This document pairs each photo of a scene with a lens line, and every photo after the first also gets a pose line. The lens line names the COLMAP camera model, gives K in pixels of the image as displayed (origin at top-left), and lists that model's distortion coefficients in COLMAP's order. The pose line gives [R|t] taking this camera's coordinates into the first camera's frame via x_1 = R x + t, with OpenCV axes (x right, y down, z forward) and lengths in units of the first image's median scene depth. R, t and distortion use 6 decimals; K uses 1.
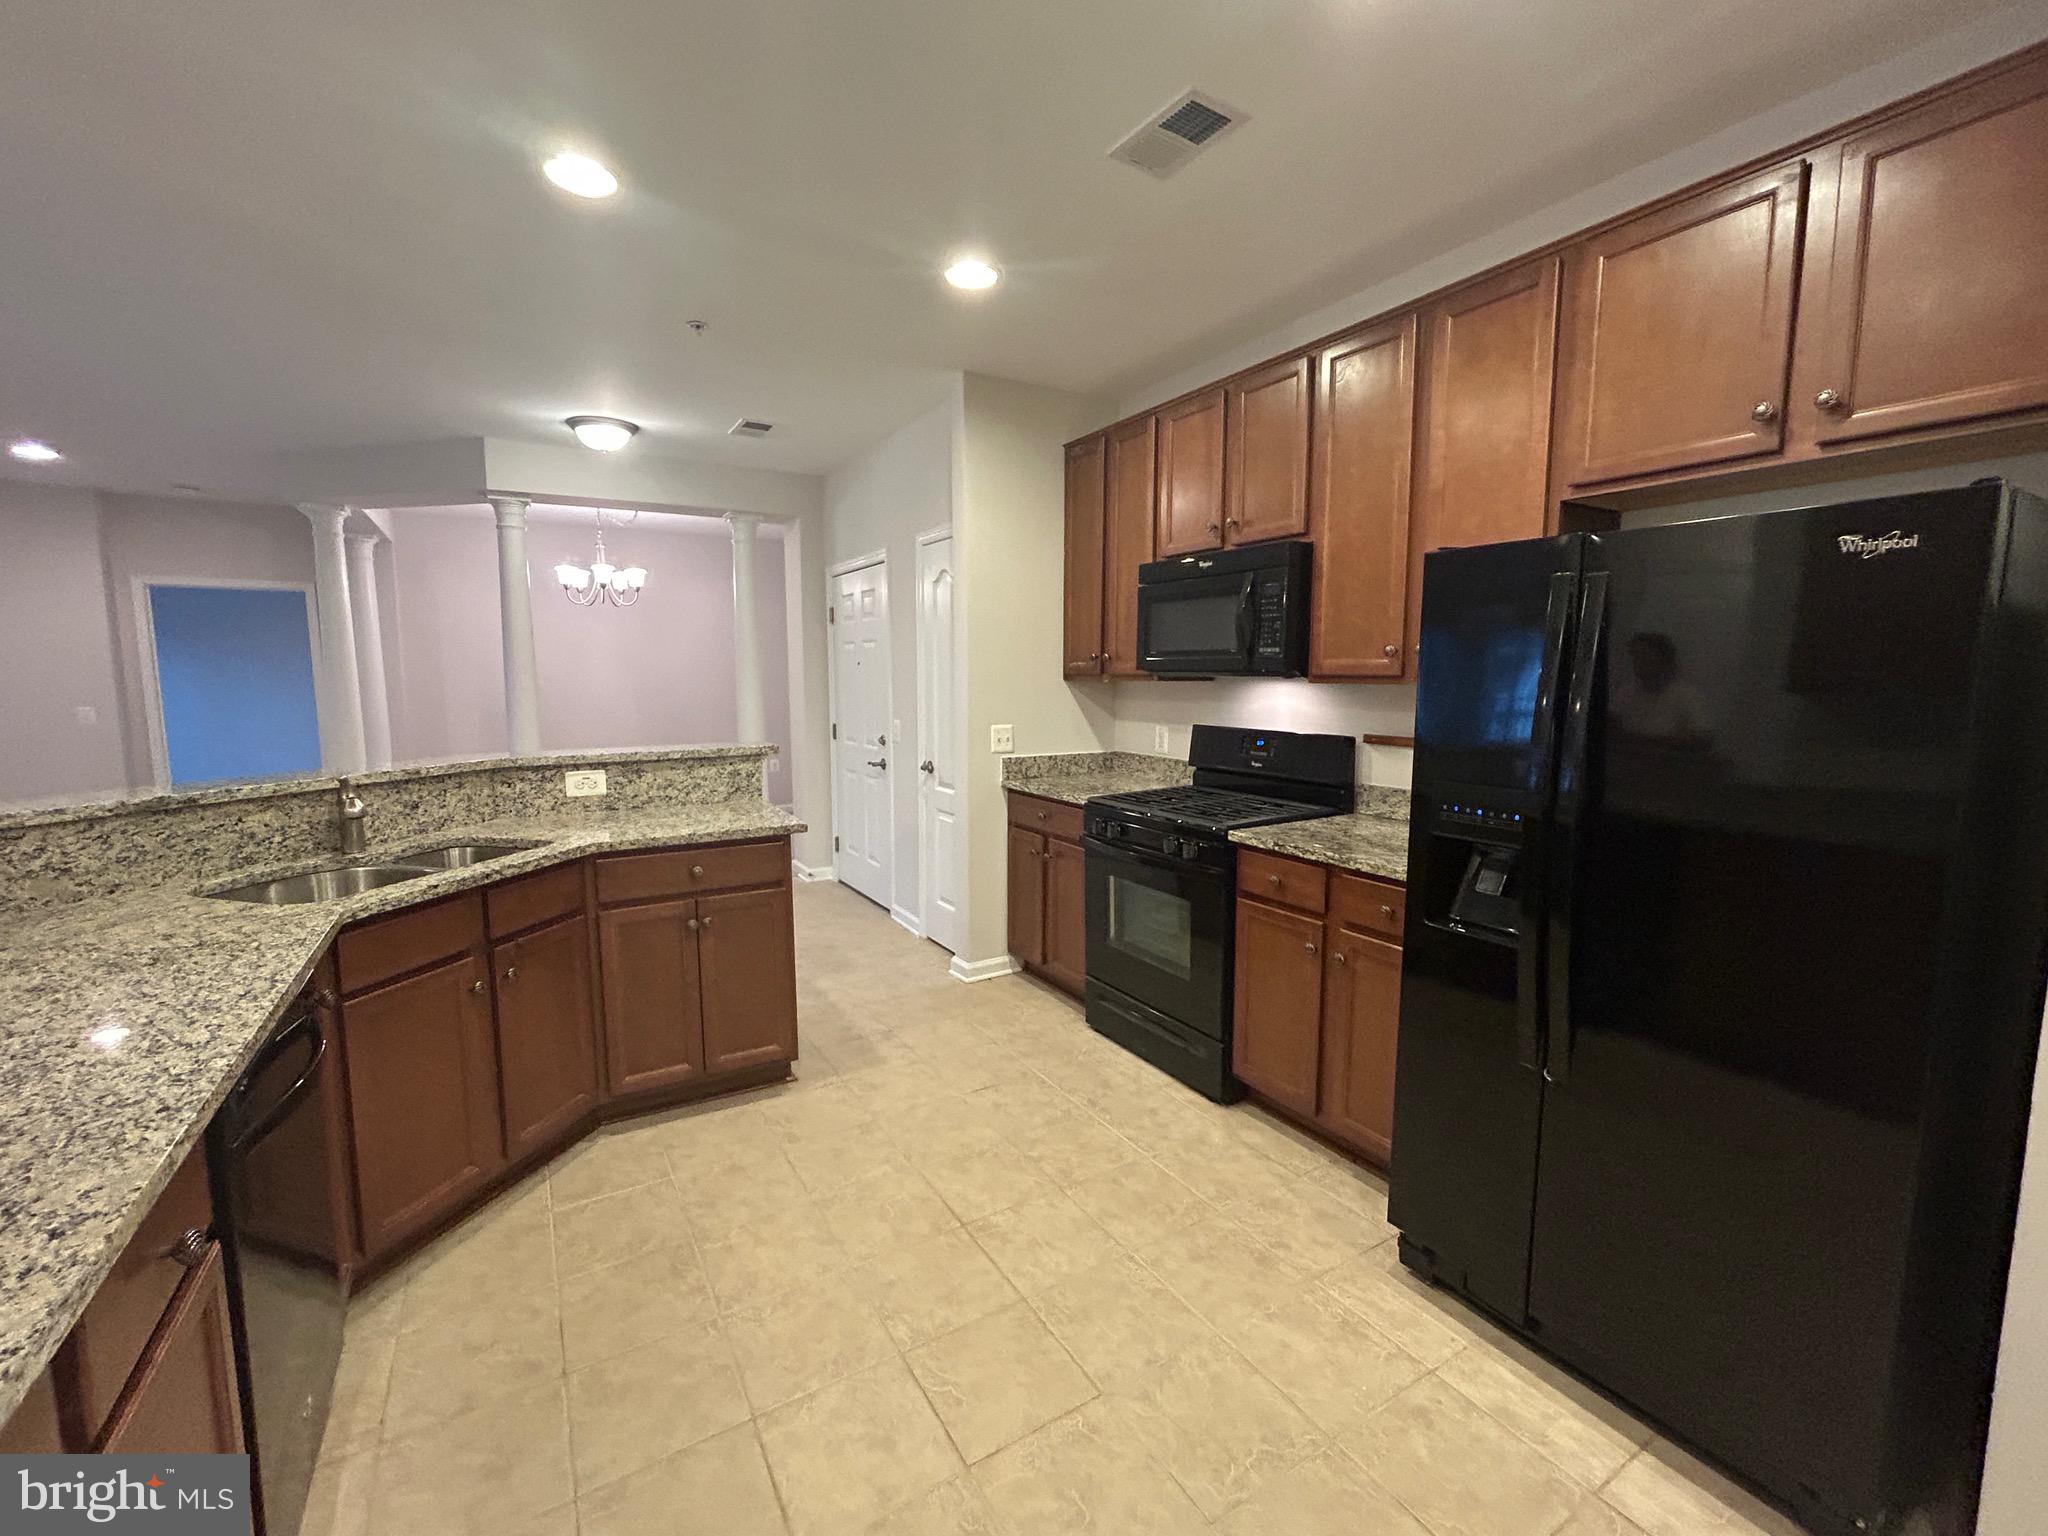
lens RADIAL K [[857.4, 0, 1019.5], [0, 857.4, 770.3], [0, 0, 1]] dist [-0.000893, 0.000080]
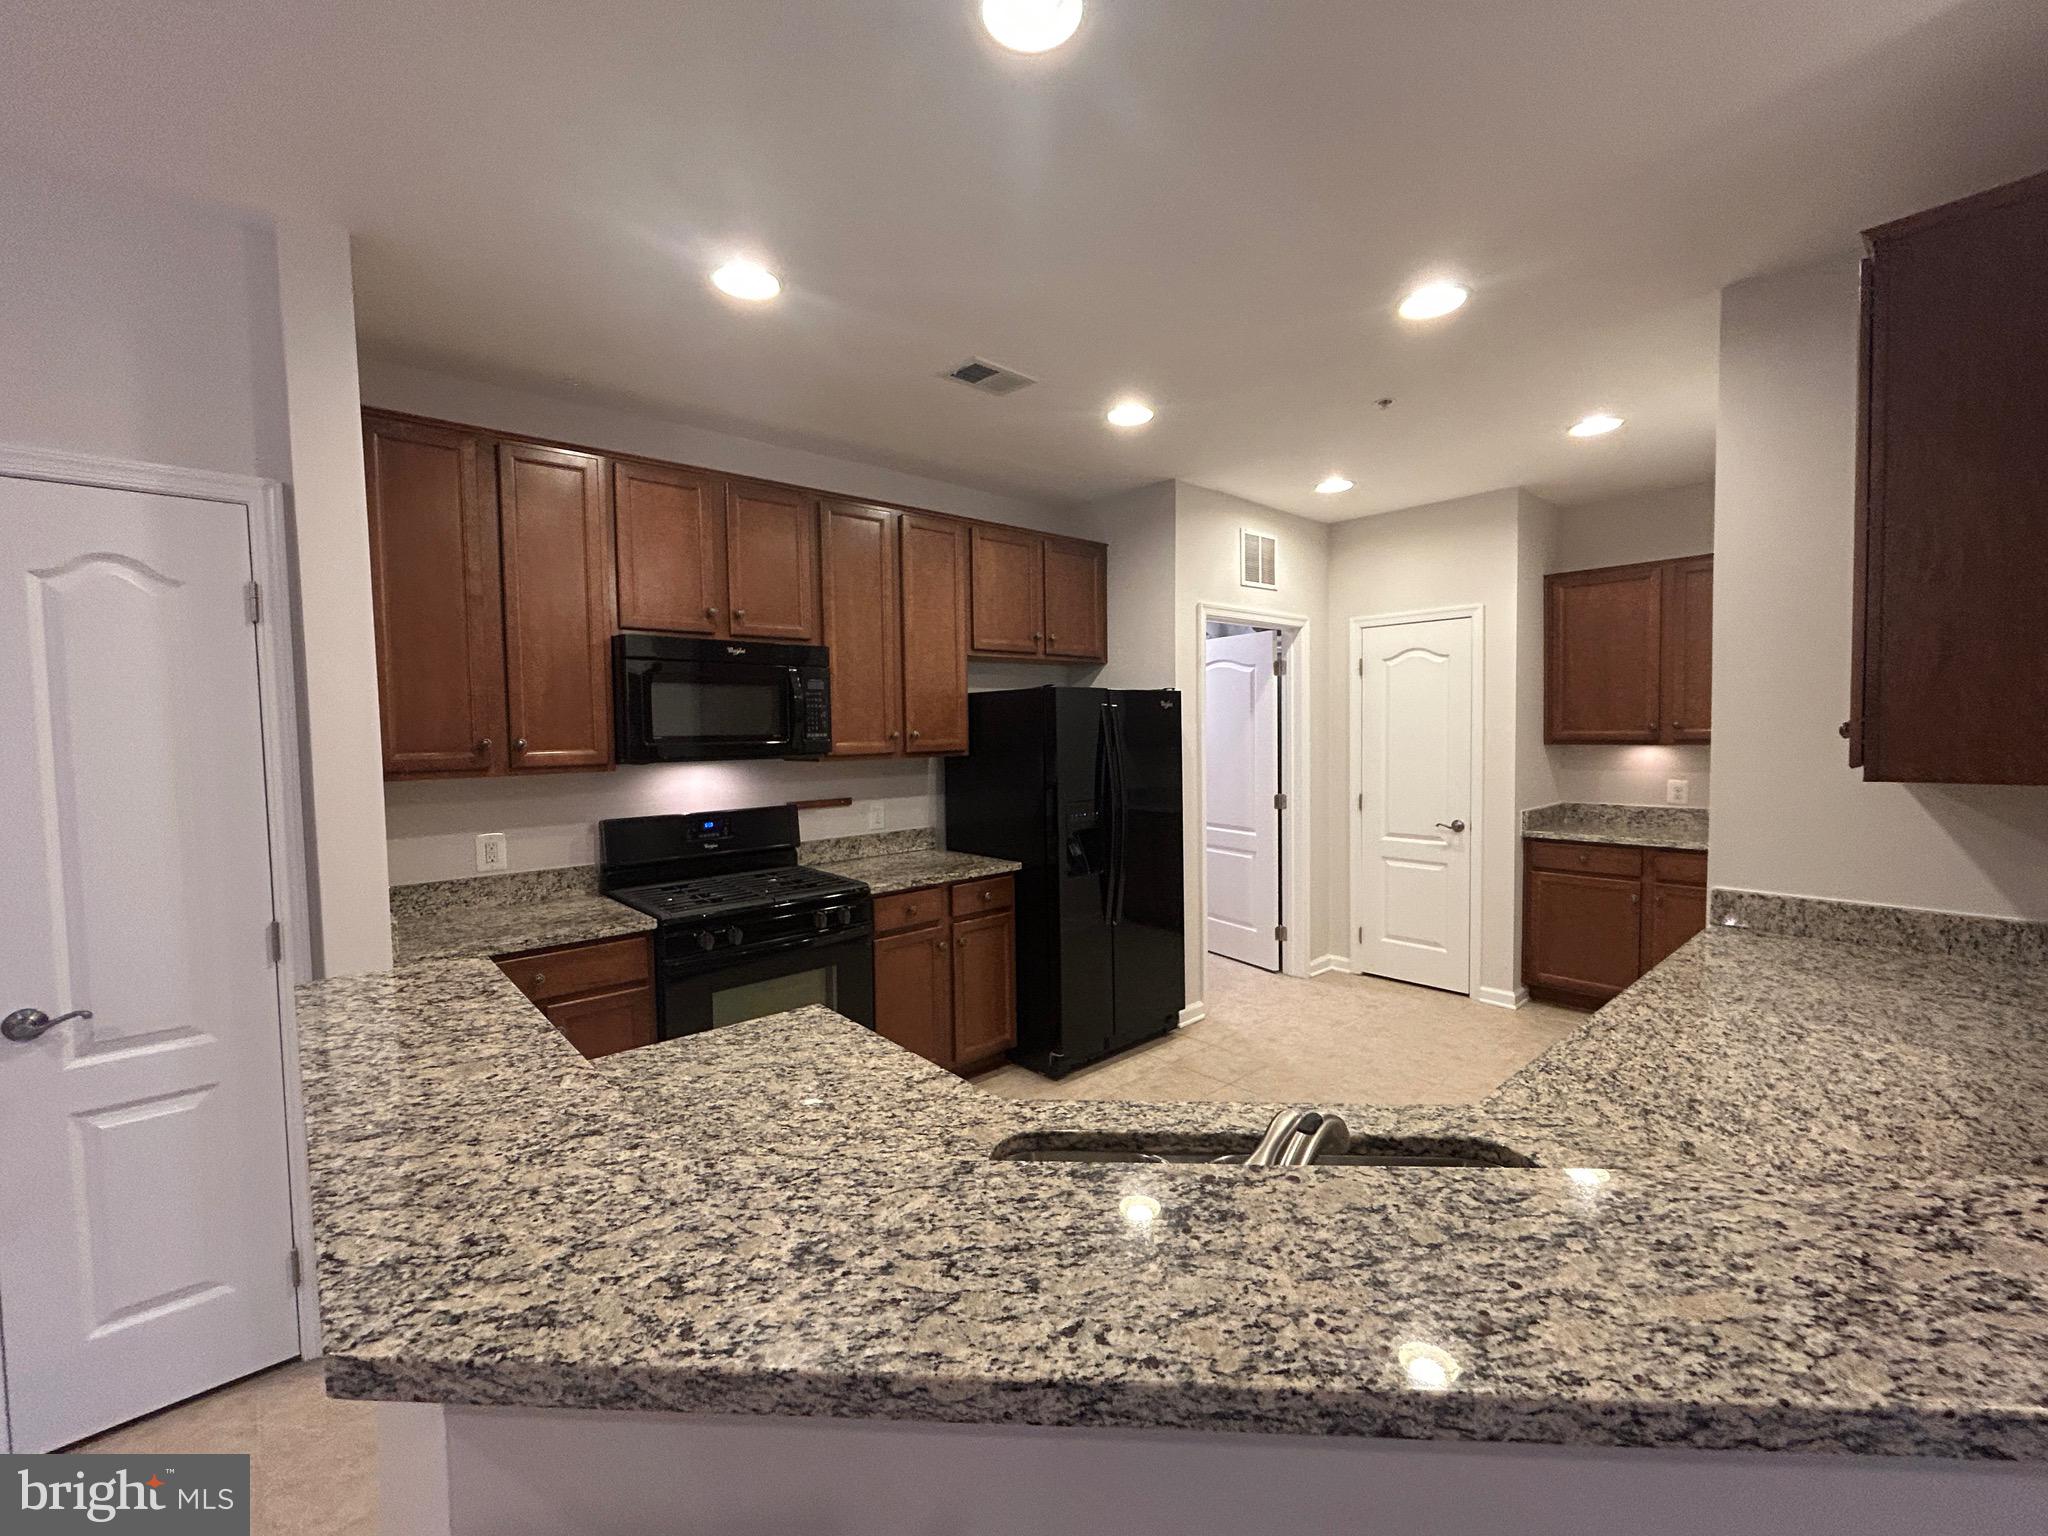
lens RADIAL K [[857.4, 0, 1028.8], [0, 857.4, 764.4], [0, 0, 1]] dist [-0.000893, 0.000080]
pose [[-0.197693, -0.041461, 0.979387, -0.849118], [0.128239, 0.989425, 0.067772, -0.132824], [-0.971840, 0.138994, -0.190286, 0.878079]]
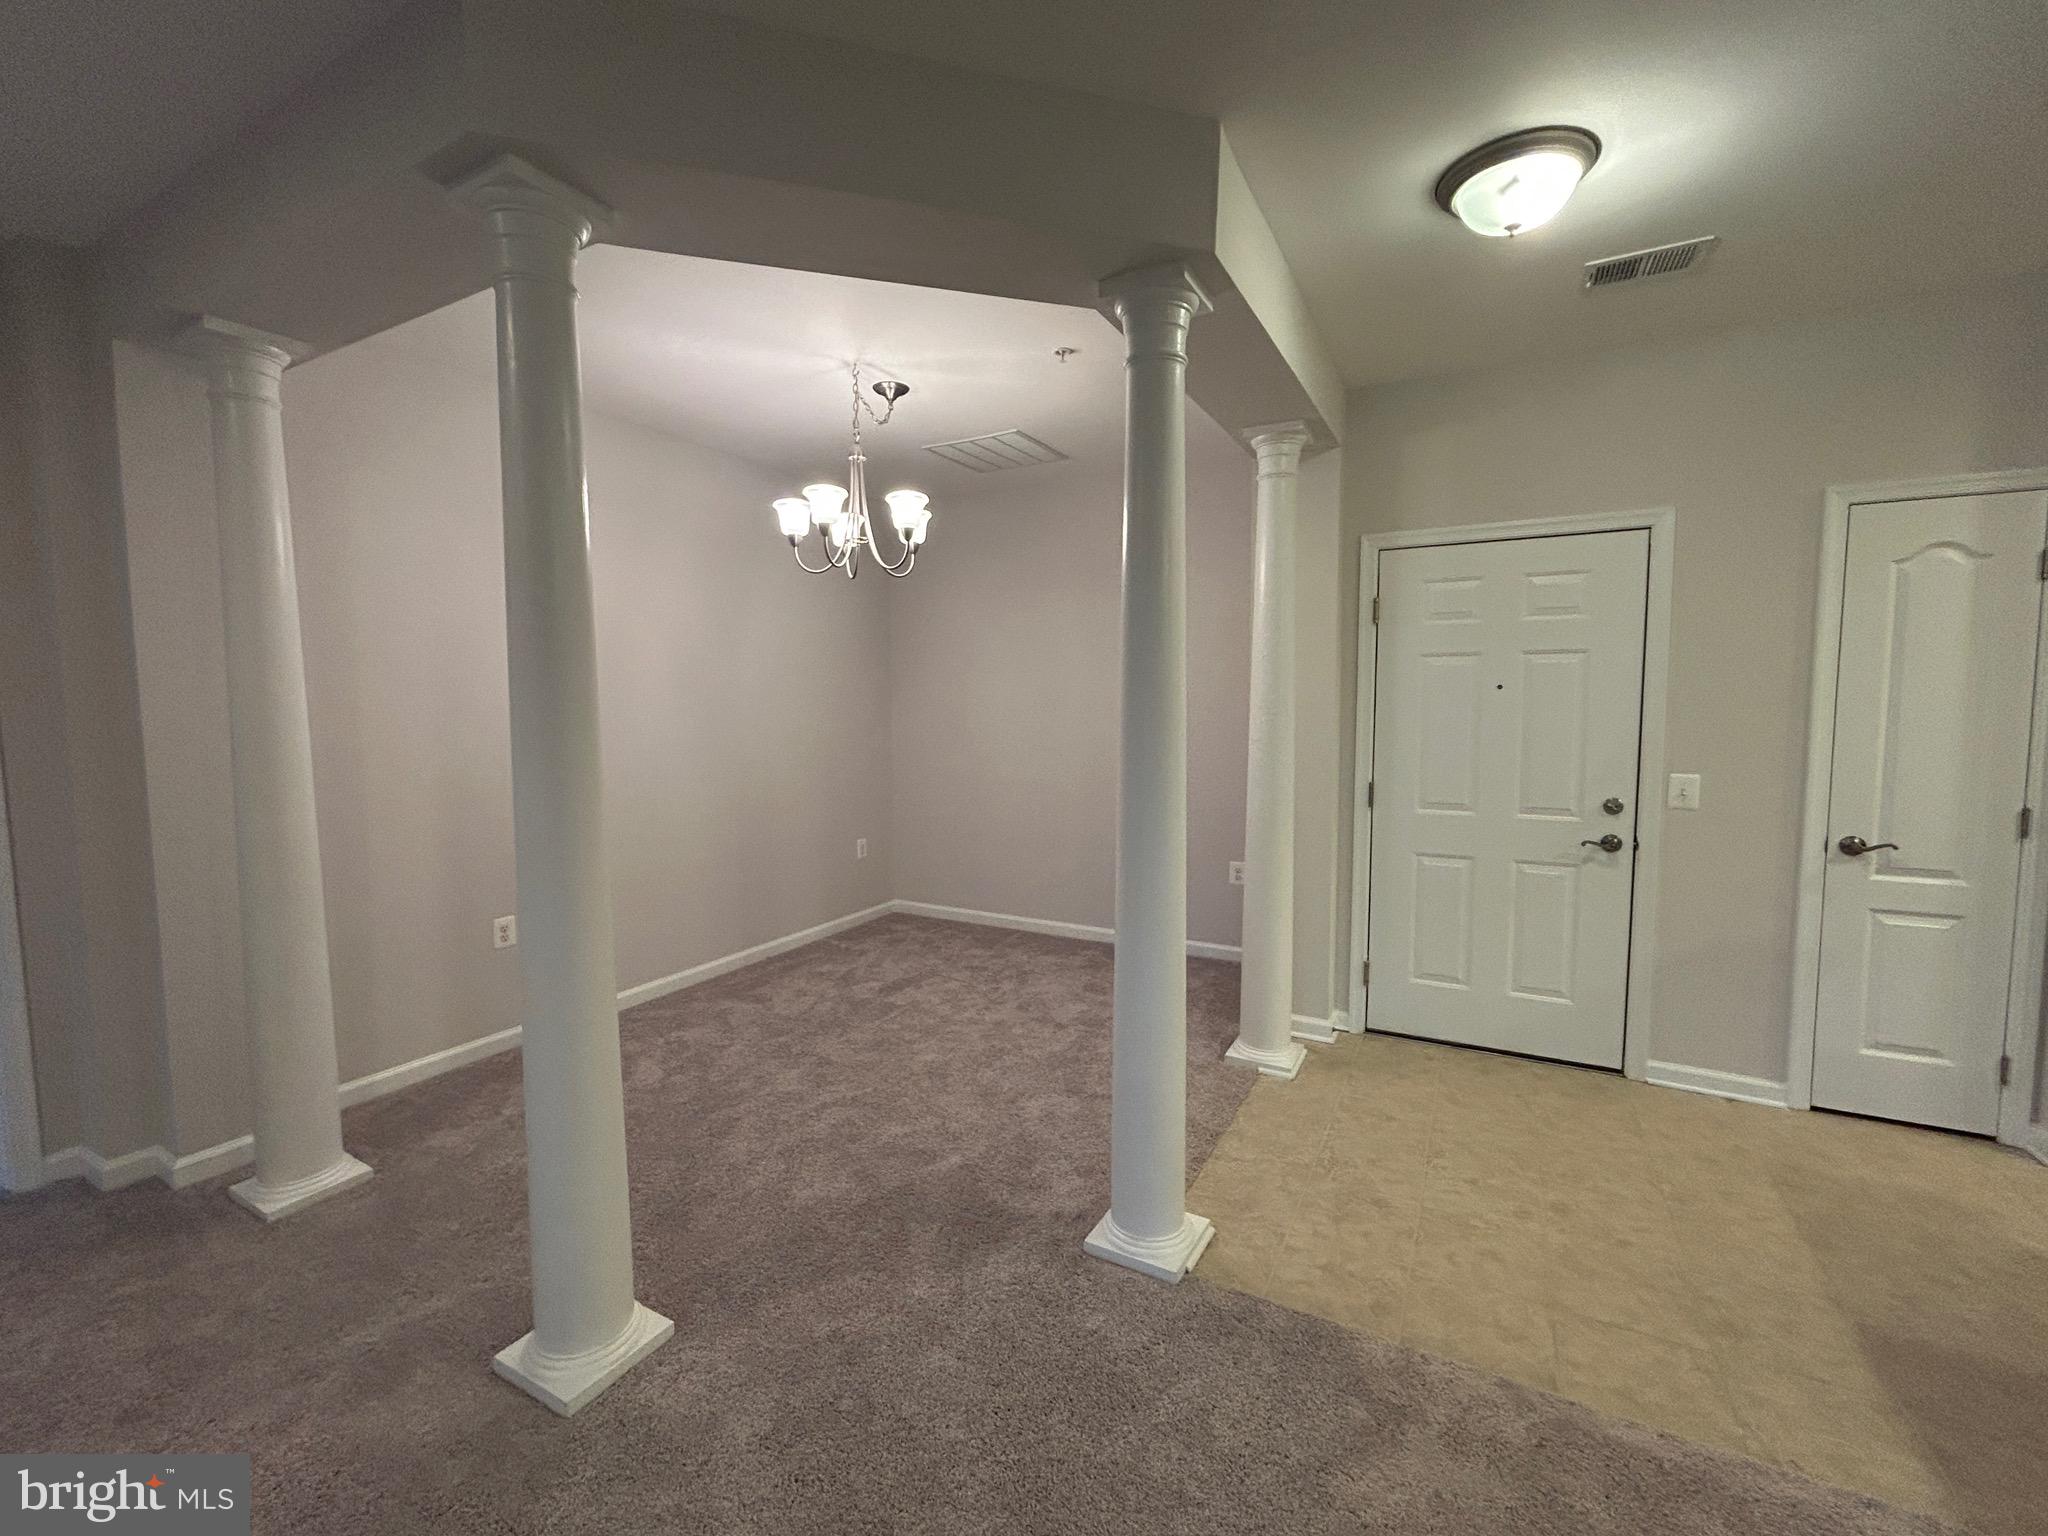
lens RADIAL K [[857.4, 0, 1023.5], [0, 857.4, 771.2], [0, 0, 1]] dist [-0.000893, 0.000080]
pose [[0.866664, -0.034361, 0.497707, -1.402482], [0.053305, 0.998292, -0.023901, -0.113668], [-0.496036, 0.047245, 0.867016, 1.084941]]
